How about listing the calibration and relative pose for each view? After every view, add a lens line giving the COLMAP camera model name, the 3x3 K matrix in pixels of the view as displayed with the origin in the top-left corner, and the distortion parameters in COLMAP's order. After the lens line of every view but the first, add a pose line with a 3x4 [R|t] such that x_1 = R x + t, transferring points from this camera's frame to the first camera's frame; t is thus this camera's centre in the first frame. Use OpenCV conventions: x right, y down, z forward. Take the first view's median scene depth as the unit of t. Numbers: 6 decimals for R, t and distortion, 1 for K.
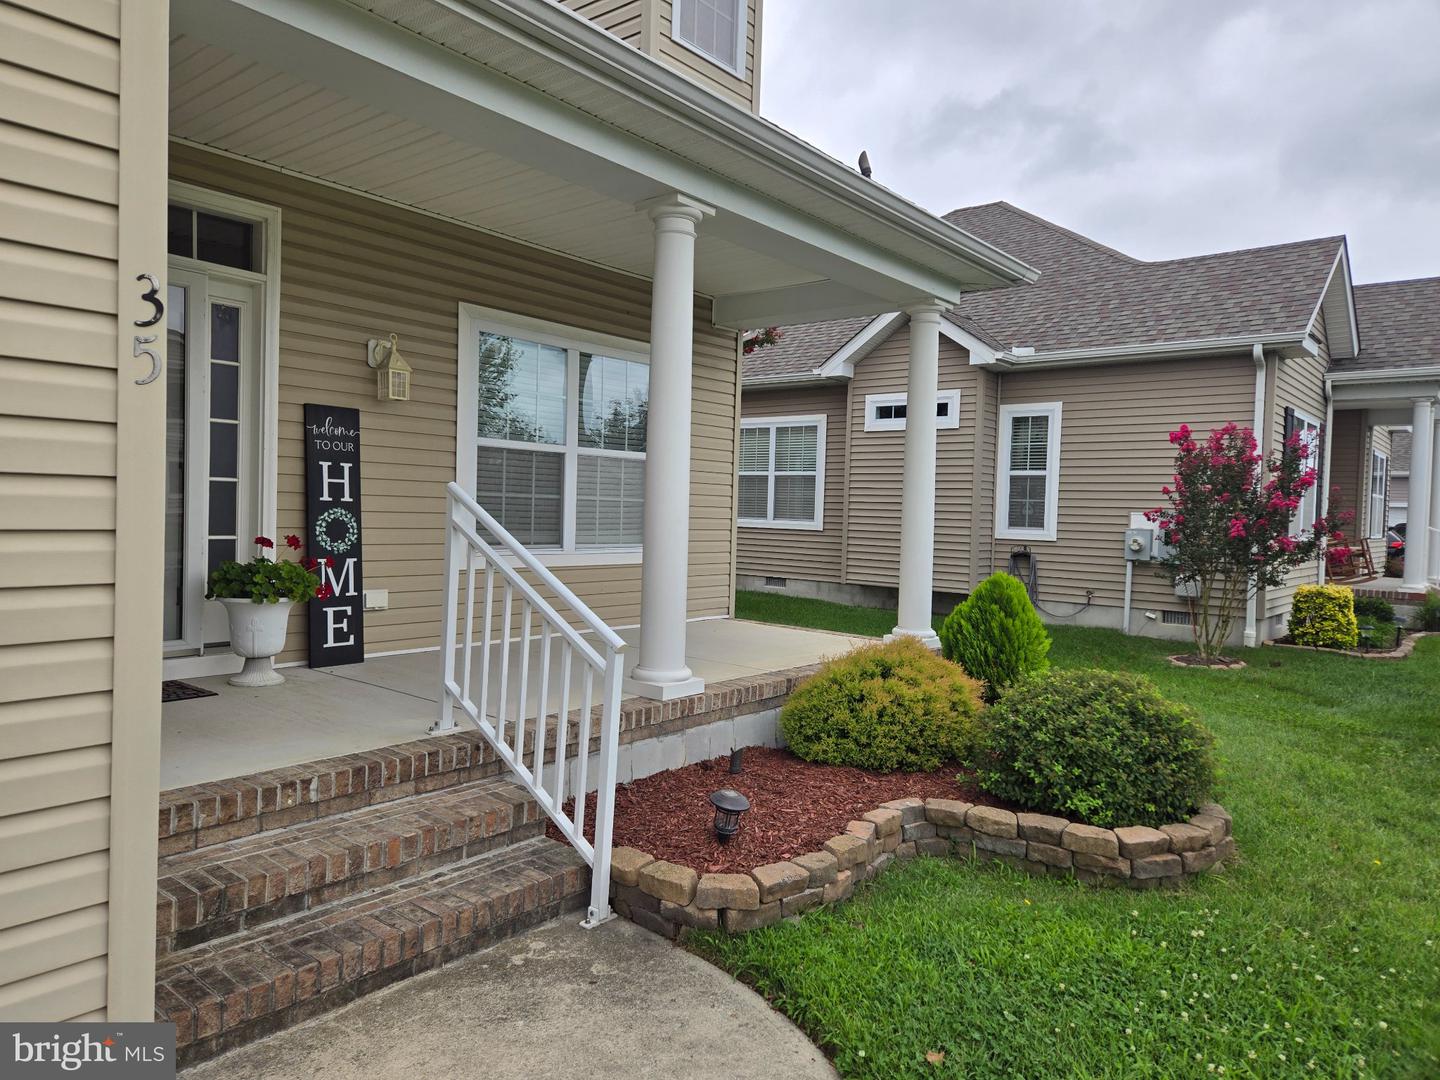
lens RADIAL K [[965.8, 0, 719.6], [0, 965.8, 538.1], [0, 0, 1]] dist [0.013033, 0.001904]
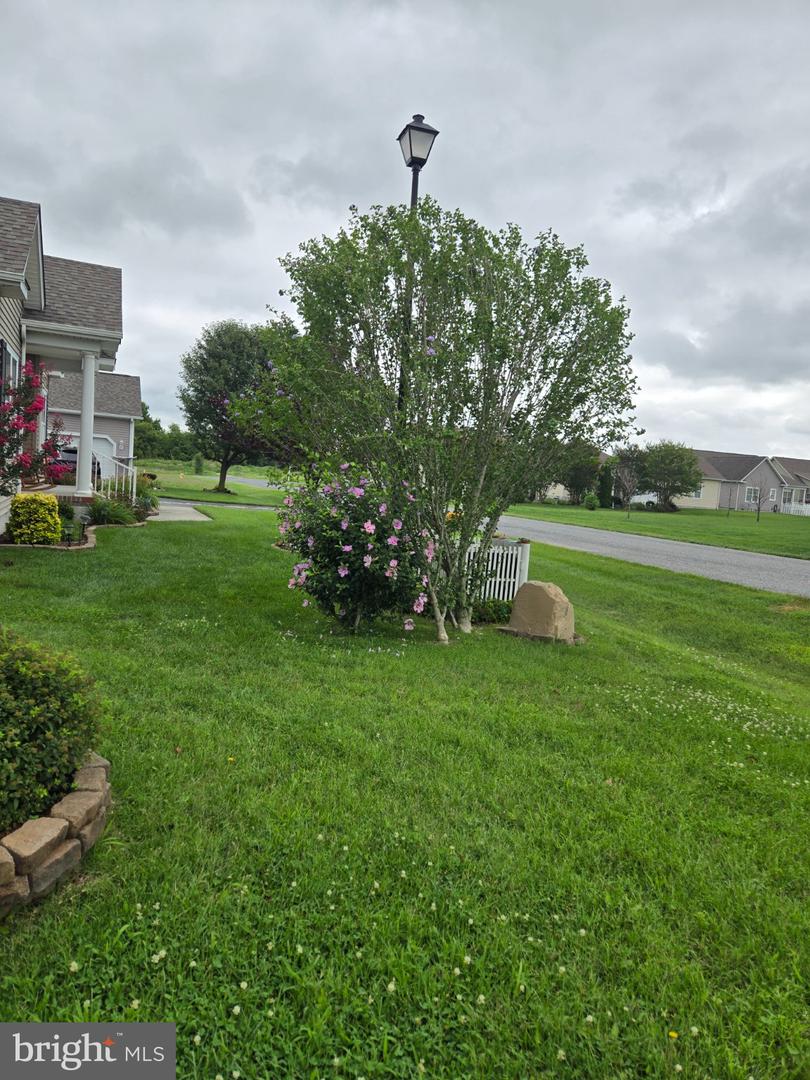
lens RADIAL K [[724.3, 0, 404.7], [0, 724.3, 529.6], [0, 0, 1]] dist [0.013033, 0.001904]
pose [[0.459125, -0.058396, 0.886450, 0.023396], [-0.035417, 0.995841, 0.083946, 0.000773], [-0.887665, -0.069937, 0.455147, 0.176010]]
